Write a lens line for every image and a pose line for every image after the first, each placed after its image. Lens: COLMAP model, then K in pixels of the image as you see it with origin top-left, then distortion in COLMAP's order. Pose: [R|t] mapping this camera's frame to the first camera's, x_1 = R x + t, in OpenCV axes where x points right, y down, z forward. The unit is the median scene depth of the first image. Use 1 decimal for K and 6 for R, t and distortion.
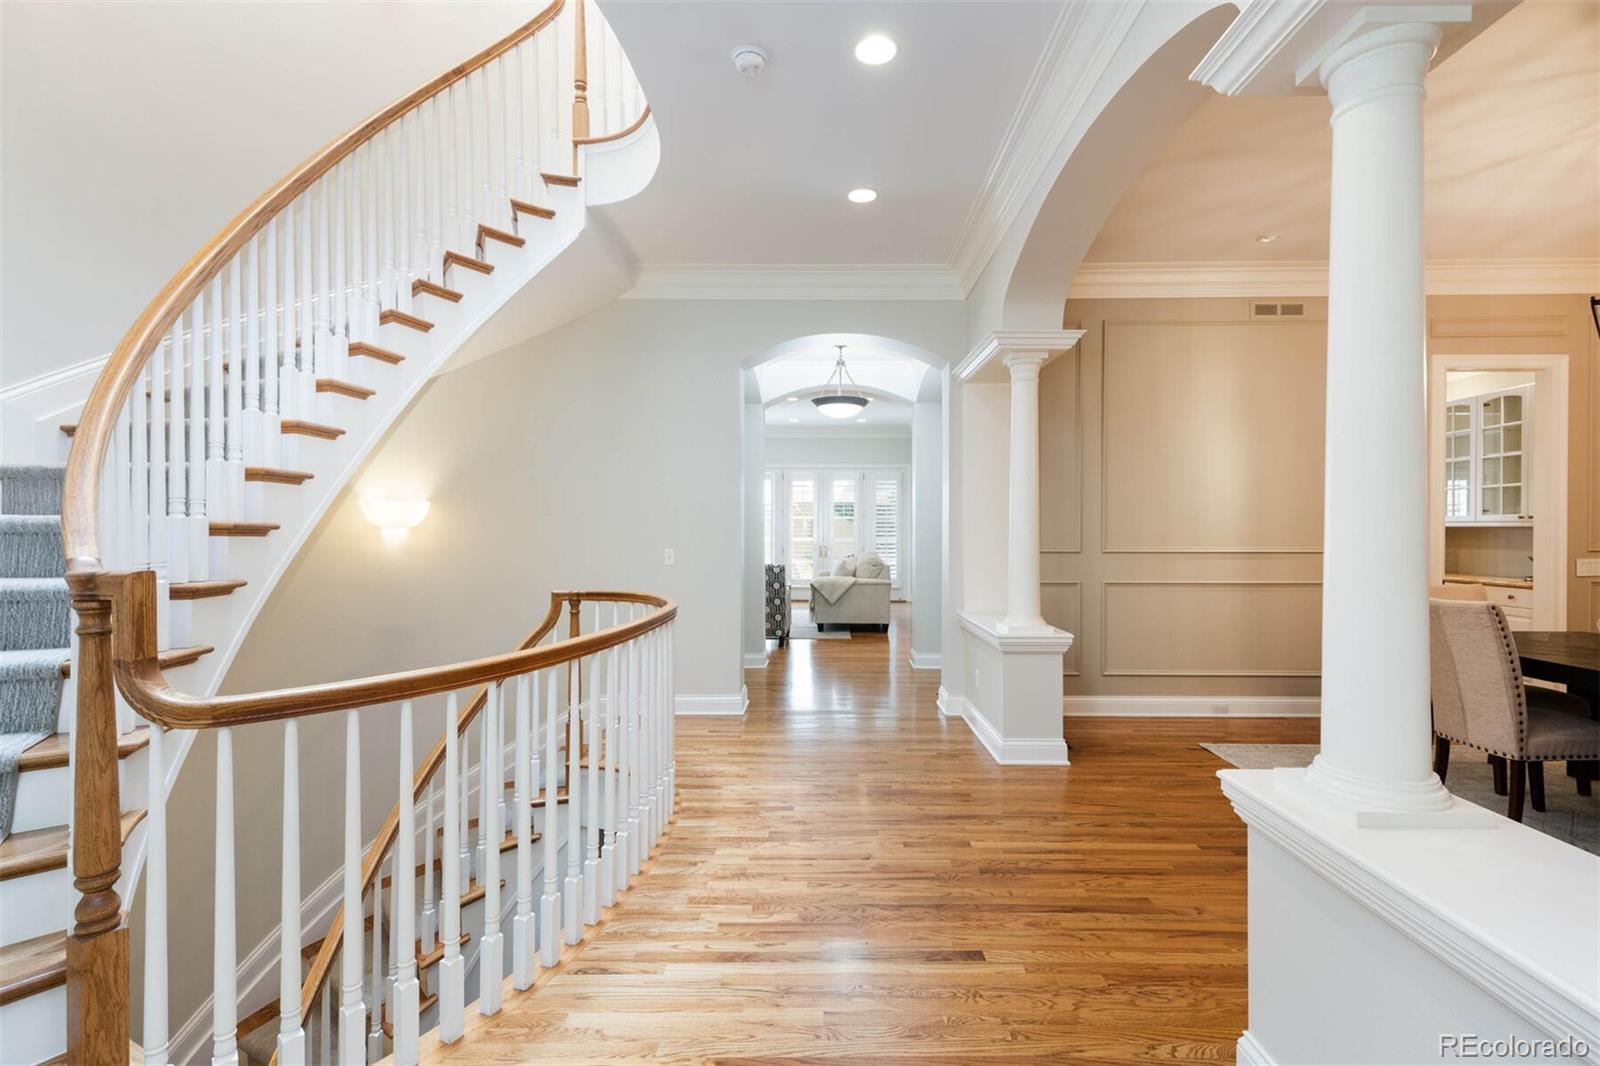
lens RADIAL K [[783.7, 0, 804.8], [0, 783.7, 532.5], [0, 0, 1]] dist [0.028607, -0.000736]
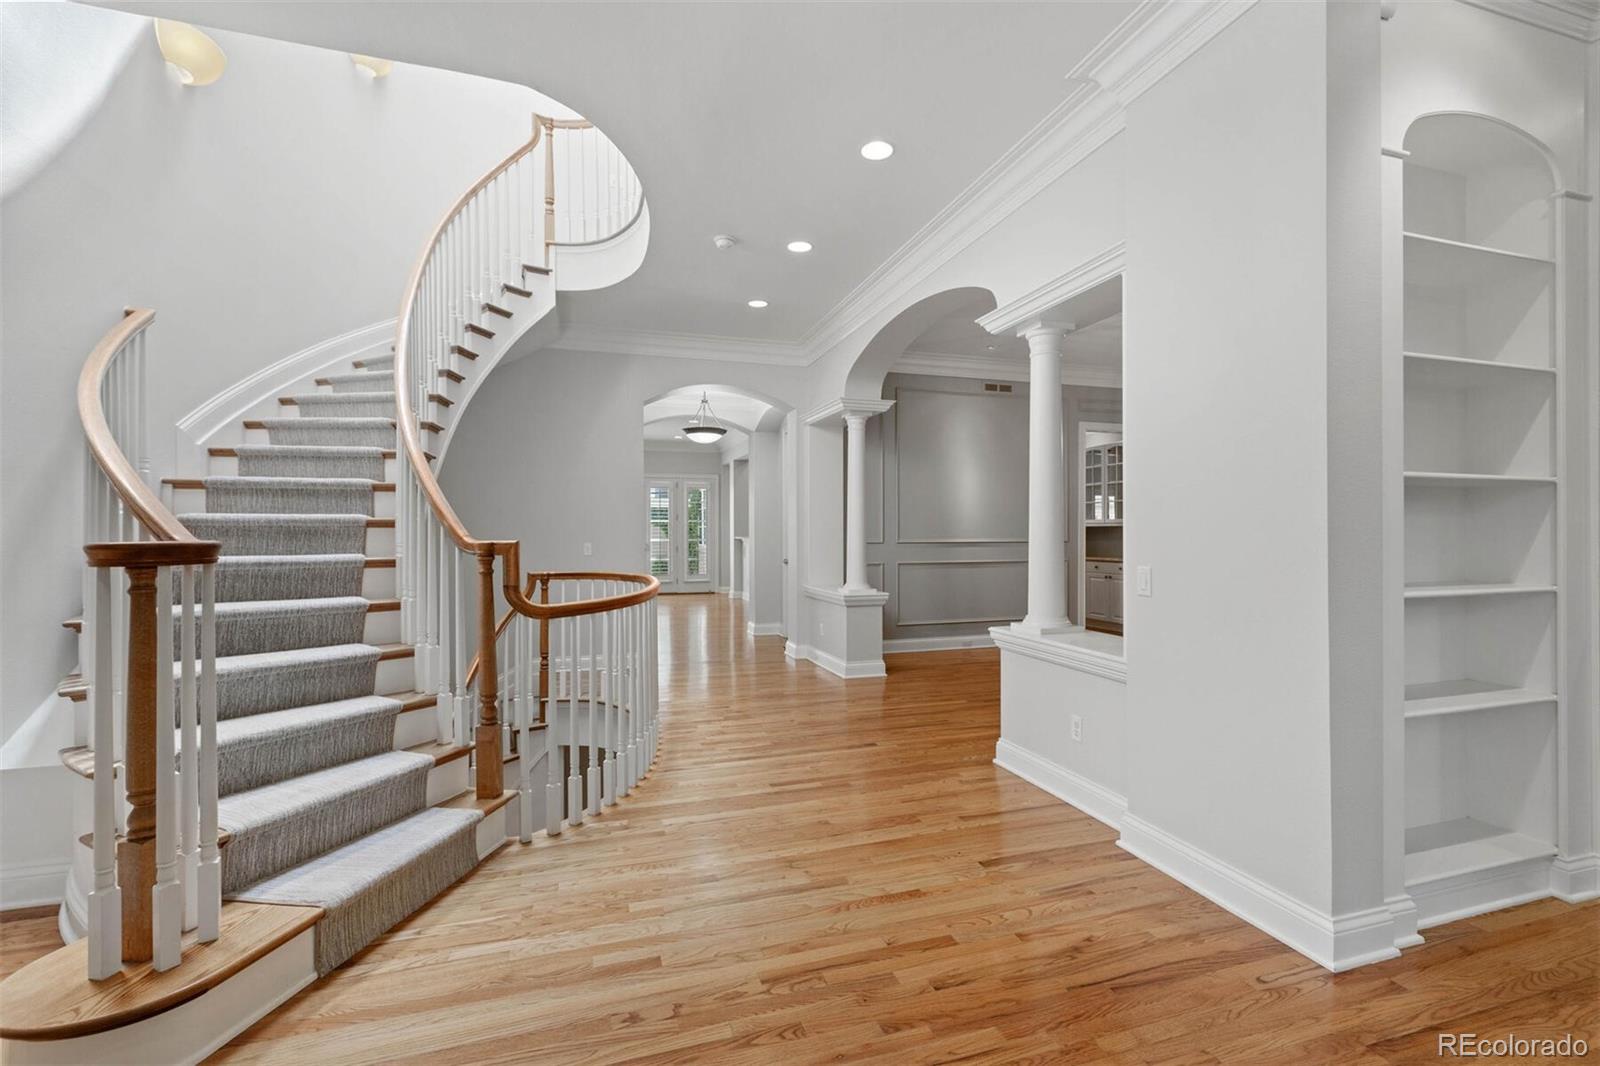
lens RADIAL K [[720.5, 0, 809.1], [0, 720.5, 533.4], [0, 0, 1]] dist [0.007412, -0.000675]
pose [[0.956768, -0.004531, 0.290817, -0.219993], [0.005526, 0.999981, -0.002599, 0.012994], [-0.290799, 0.004094, 0.956775, -0.318211]]
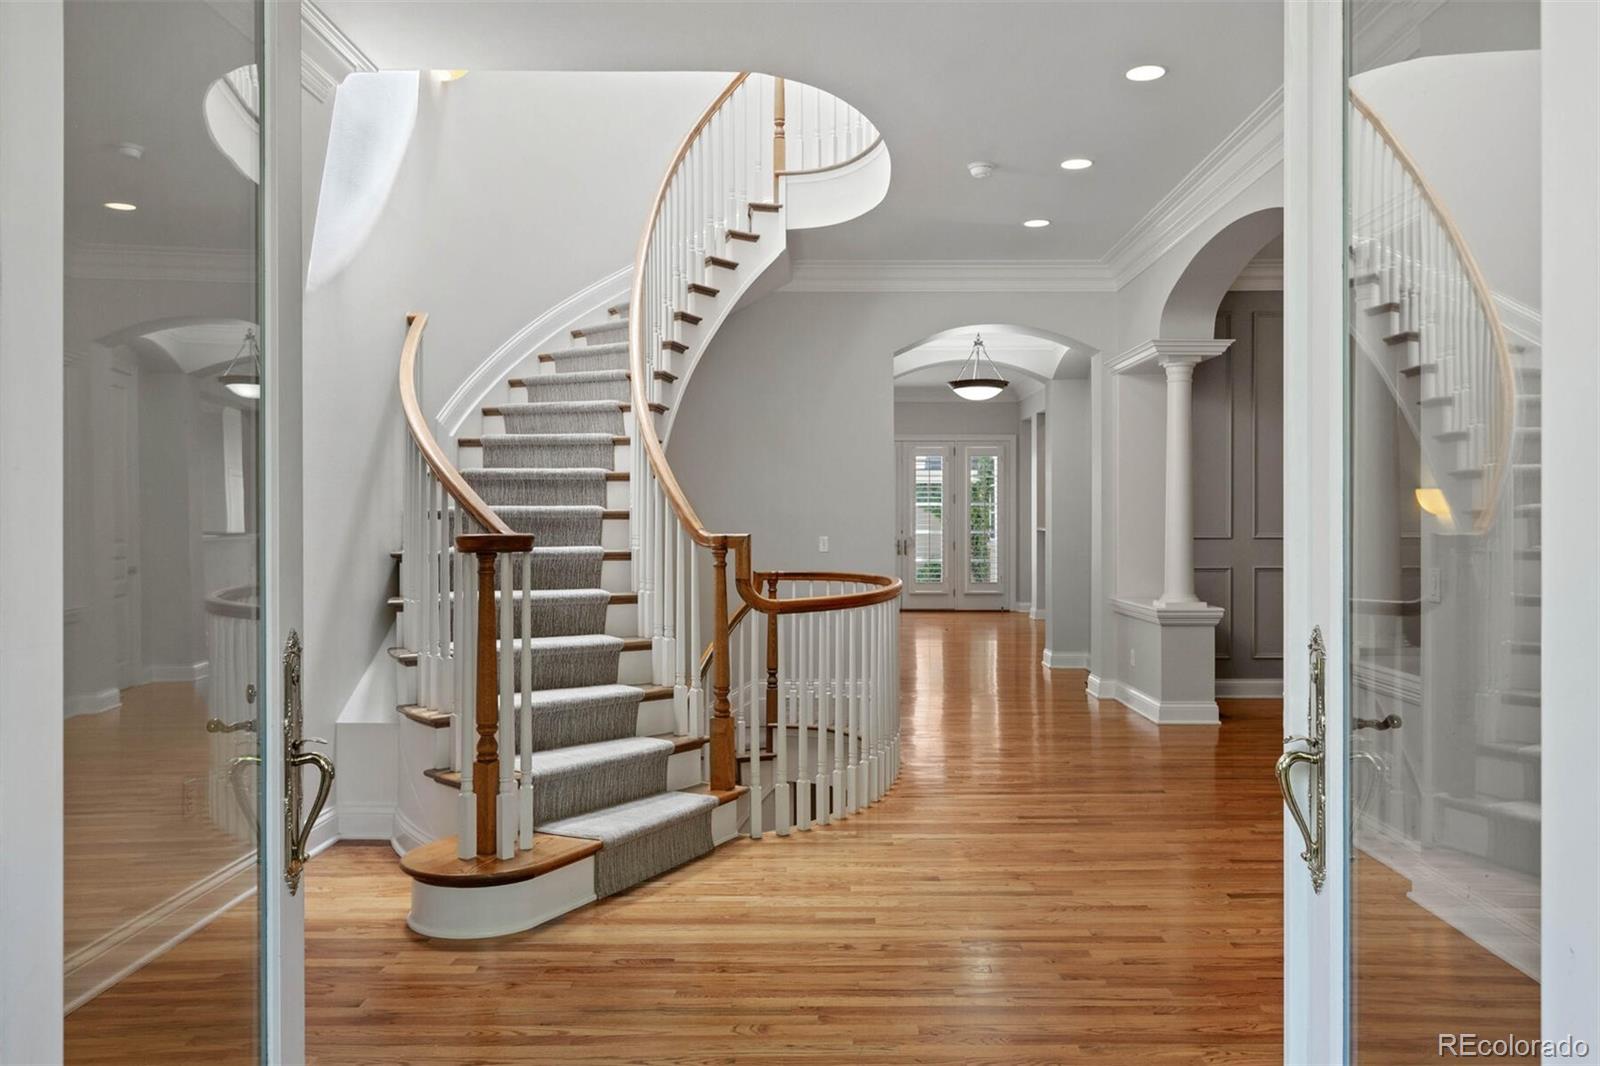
lens RADIAL K [[1131.3, 0, 796.9], [0, 1131.3, 529.7], [0, 0, 1]] dist [0.005906, 0.000675]
pose [[0.999439, -0.002370, -0.033397, -0.206272], [0.002497, 0.999990, 0.003763, 0.009047], [0.033387, -0.003845, 0.999435, -0.612278]]
